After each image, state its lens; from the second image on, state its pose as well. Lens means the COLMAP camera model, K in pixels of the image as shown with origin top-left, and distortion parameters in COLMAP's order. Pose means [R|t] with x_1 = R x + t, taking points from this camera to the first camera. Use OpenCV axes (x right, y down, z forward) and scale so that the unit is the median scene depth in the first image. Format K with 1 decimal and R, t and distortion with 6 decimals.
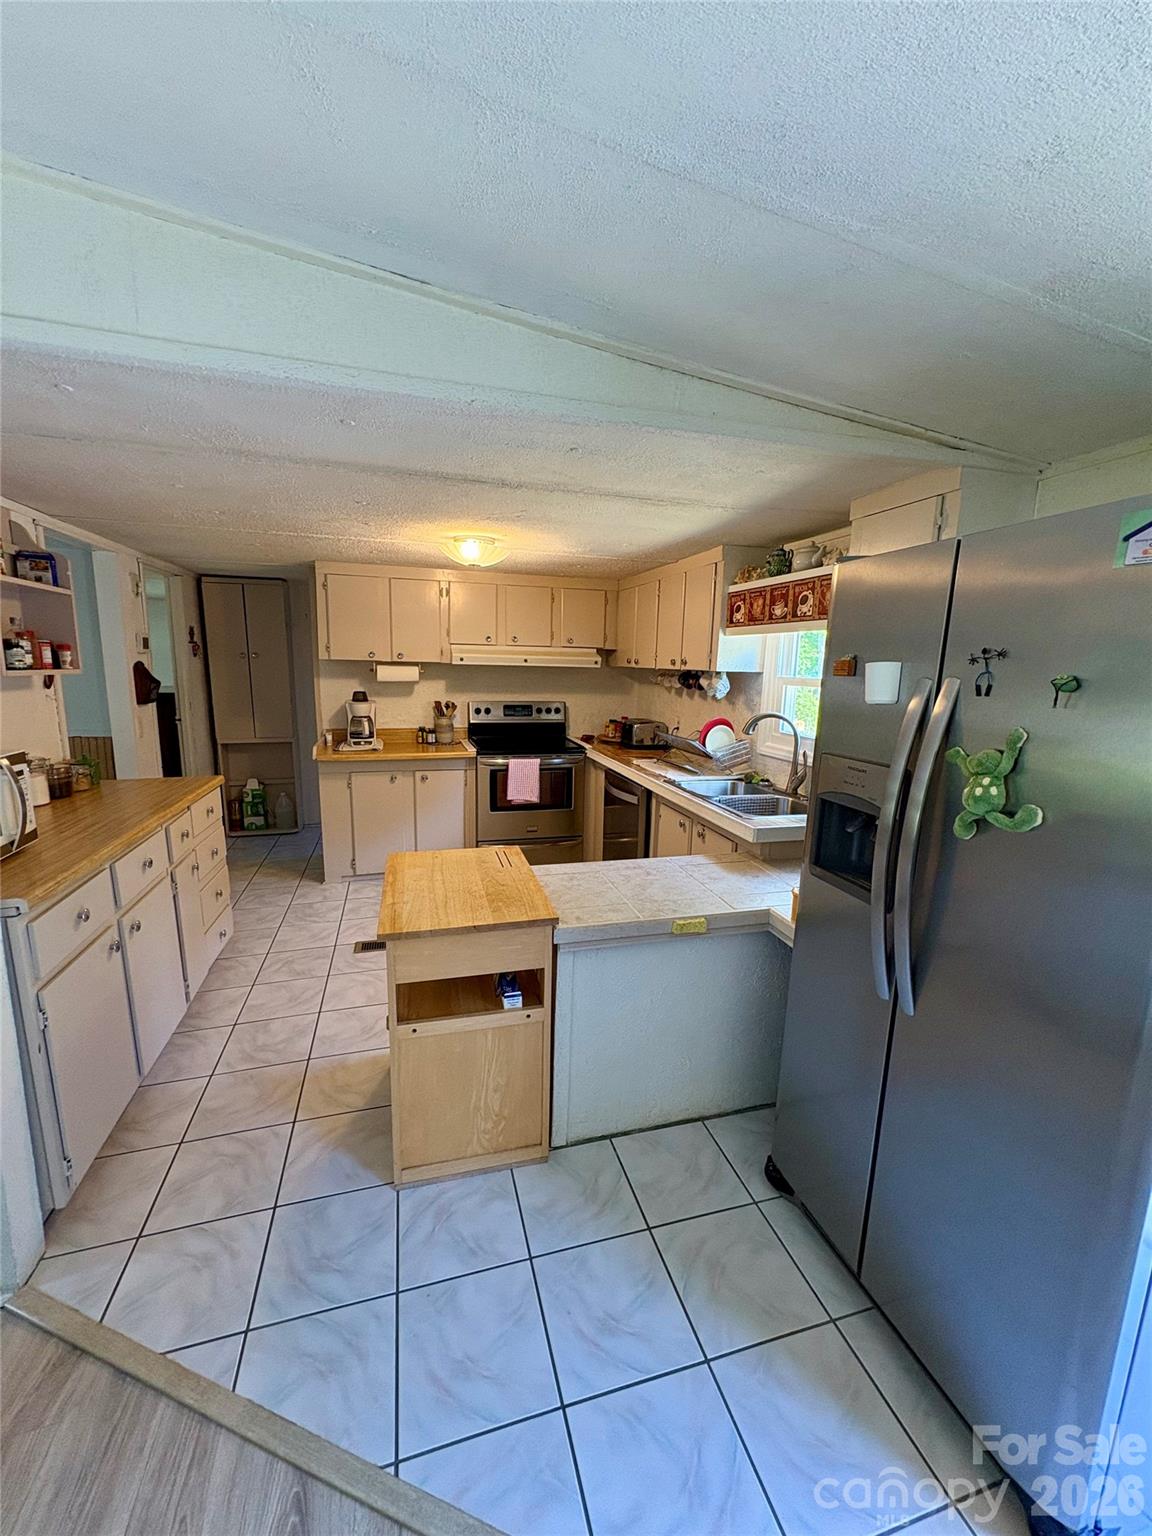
lens RADIAL K [[607.2, 0, 576.0], [0, 607.2, 768.0], [0, 0, 1]] dist [-0.000387, 0.000001]
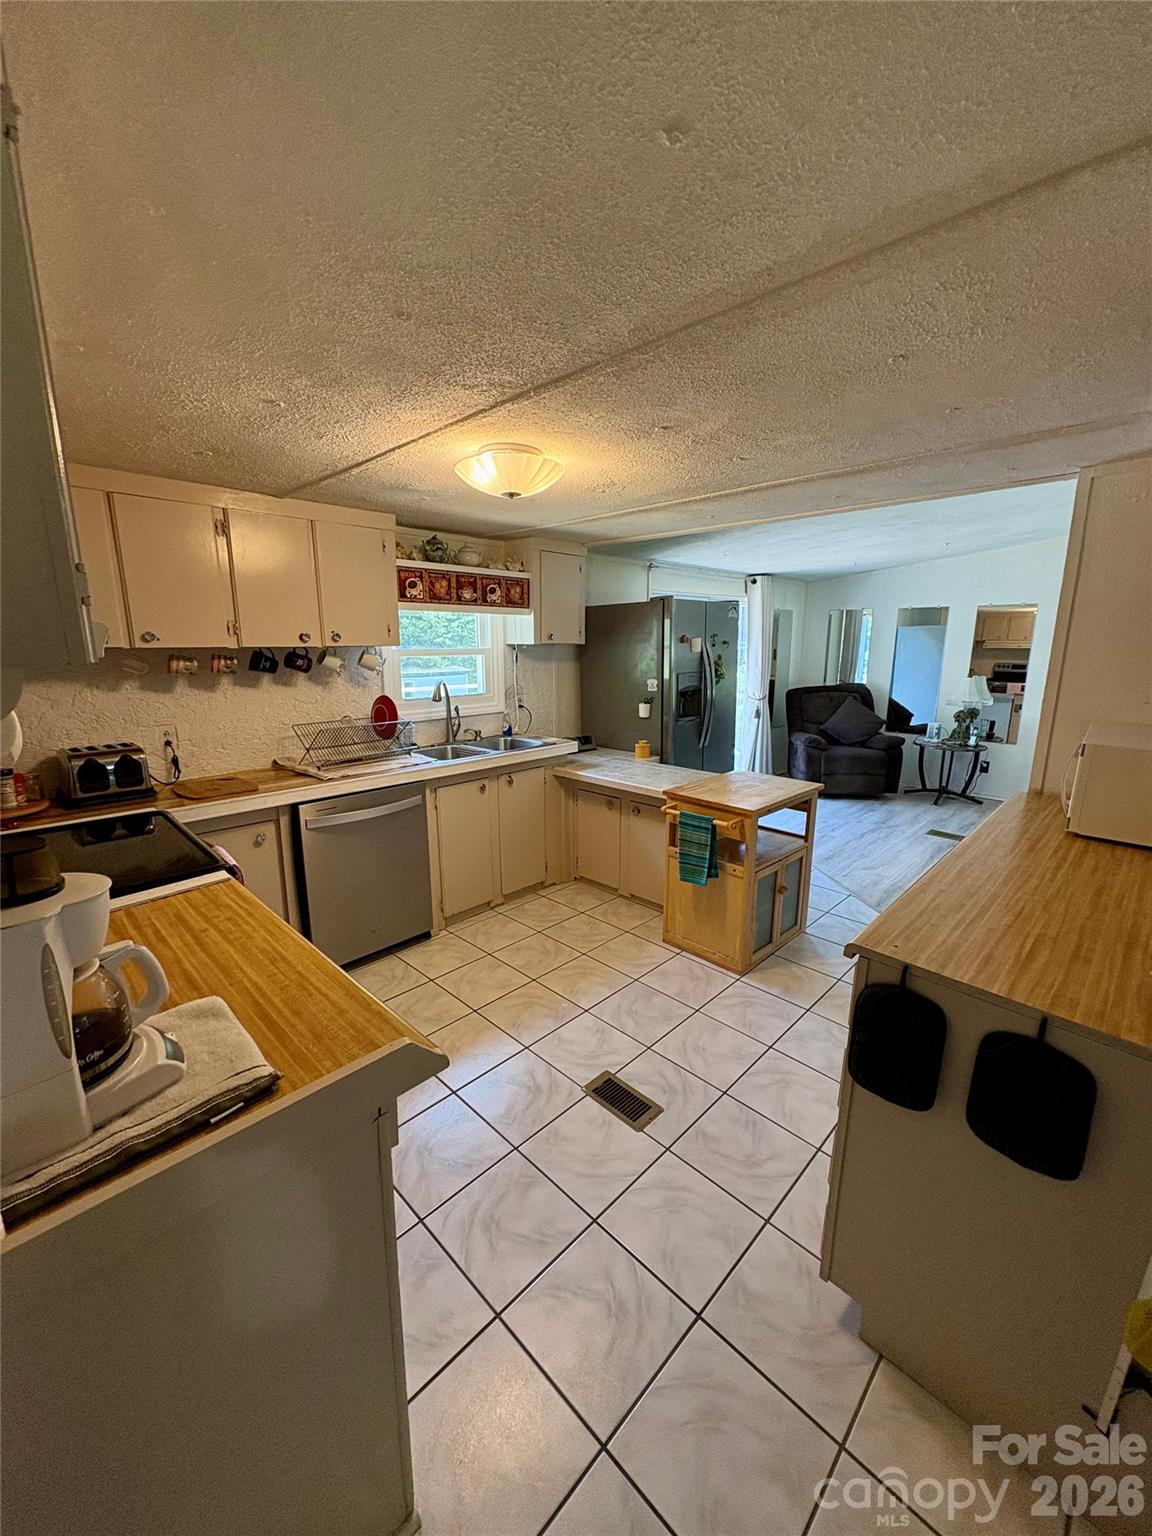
lens RADIAL K [[607.2, 0, 576.0], [0, 607.2, 768.0], [0, 0, 1]] dist [-0.000387, 0.000001]
pose [[-0.487871, -0.202710, 0.849053, -0.876045], [0.139788, 0.941967, 0.305216, -0.265860], [-0.861650, 0.267593, -0.431222, 1.399609]]
